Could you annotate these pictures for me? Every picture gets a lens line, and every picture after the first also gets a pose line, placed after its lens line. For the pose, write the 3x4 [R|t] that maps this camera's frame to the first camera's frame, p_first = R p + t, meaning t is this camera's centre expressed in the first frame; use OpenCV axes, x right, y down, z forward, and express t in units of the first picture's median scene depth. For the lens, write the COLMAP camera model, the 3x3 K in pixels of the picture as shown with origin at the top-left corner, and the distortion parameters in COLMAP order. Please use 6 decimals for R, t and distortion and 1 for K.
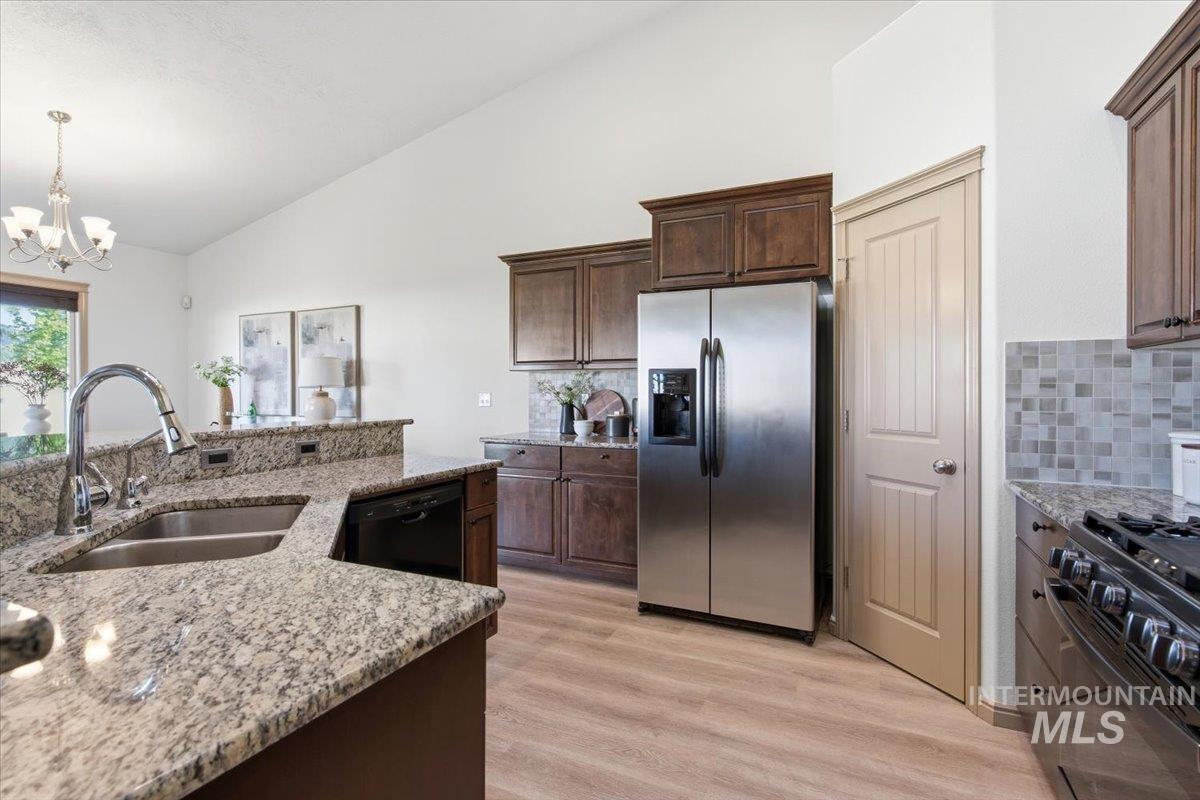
lens RADIAL K [[585.3, 0, 596.3], [0, 585.3, 394.5], [0, 0, 1]] dist [0.005212, 0.000515]
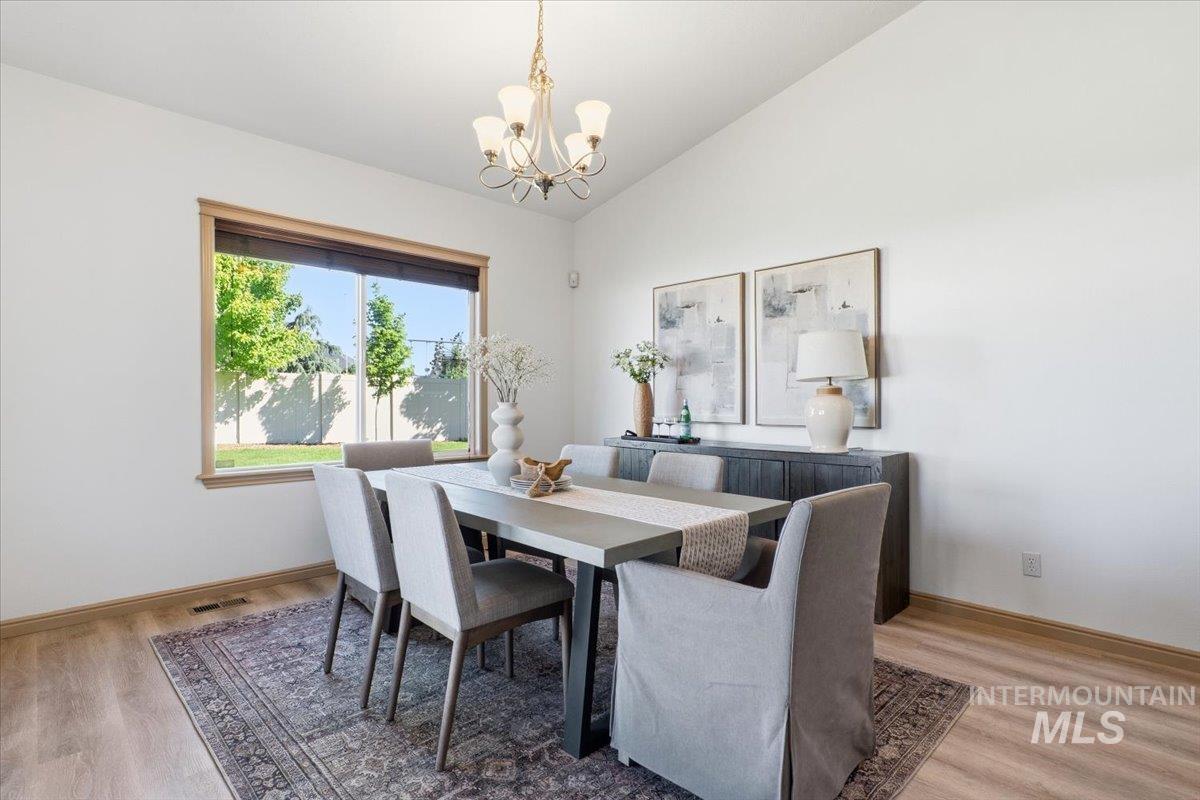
lens RADIAL K [[585.3, 0, 596.3], [0, 585.3, 394.5], [0, 0, 1]] dist [0.005212, 0.000515]
pose [[0.939953, -0.000966, -0.341303, -0.511473], [-0.004179, 0.999888, -0.014341, 0.014379], [0.341279, 0.014906, 0.939844, 0.335835]]
